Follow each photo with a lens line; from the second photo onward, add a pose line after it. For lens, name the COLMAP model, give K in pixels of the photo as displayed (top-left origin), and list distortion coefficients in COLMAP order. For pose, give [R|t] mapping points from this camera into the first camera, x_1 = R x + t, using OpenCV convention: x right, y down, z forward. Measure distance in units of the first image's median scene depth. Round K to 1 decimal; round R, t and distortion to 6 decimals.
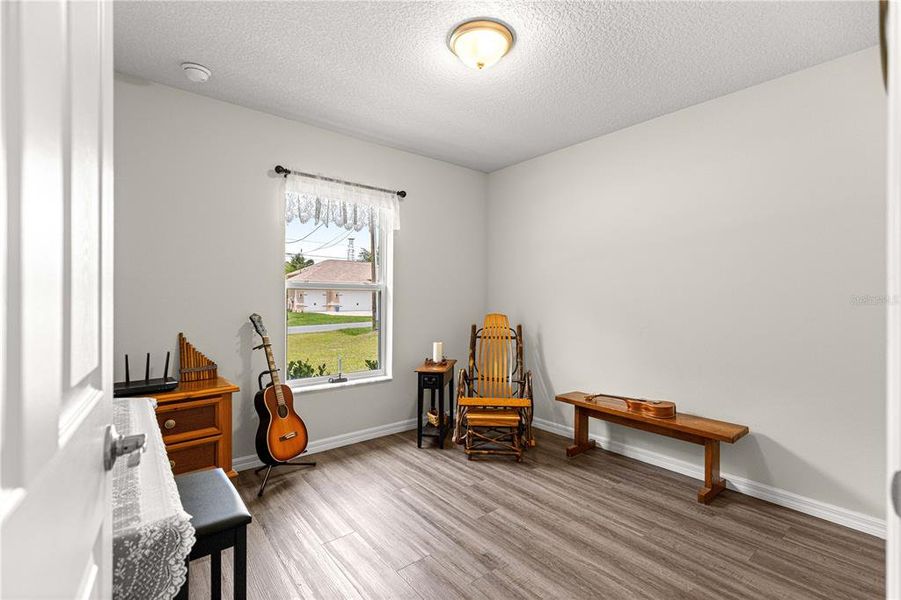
lens RADIAL K [[405.7, 0, 450.9], [0, 405.7, 298.6], [0, 0, 1]] dist [0.014220, -0.004985]
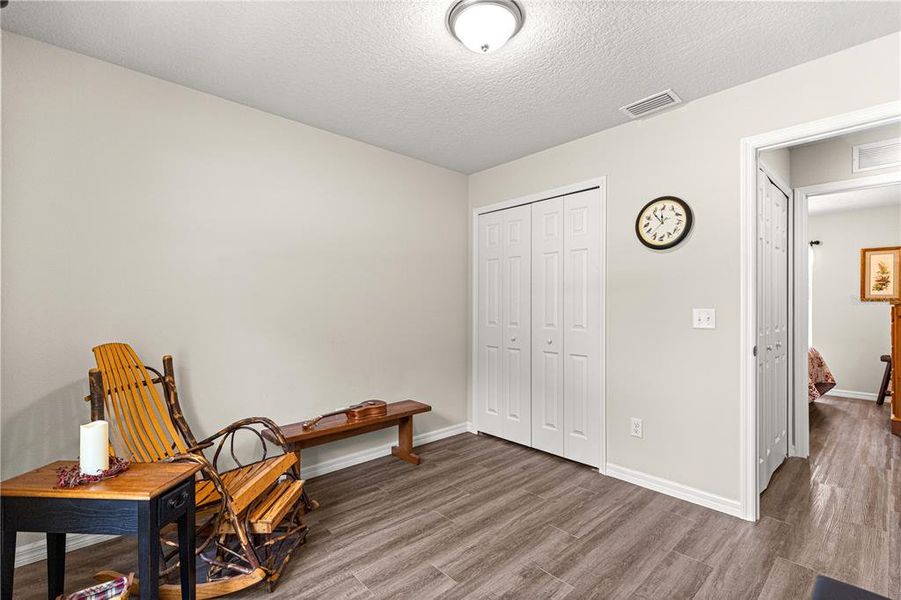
lens RADIAL K [[405.7, 0, 452.9], [0, 405.7, 308.0], [0, 0, 1]] dist [0.014220, -0.004985]
pose [[-0.069916, -0.010866, 0.997494, -0.626771], [0.001470, 0.999938, 0.010996, -0.015178], [-0.997552, 0.002235, -0.069896, 0.892463]]
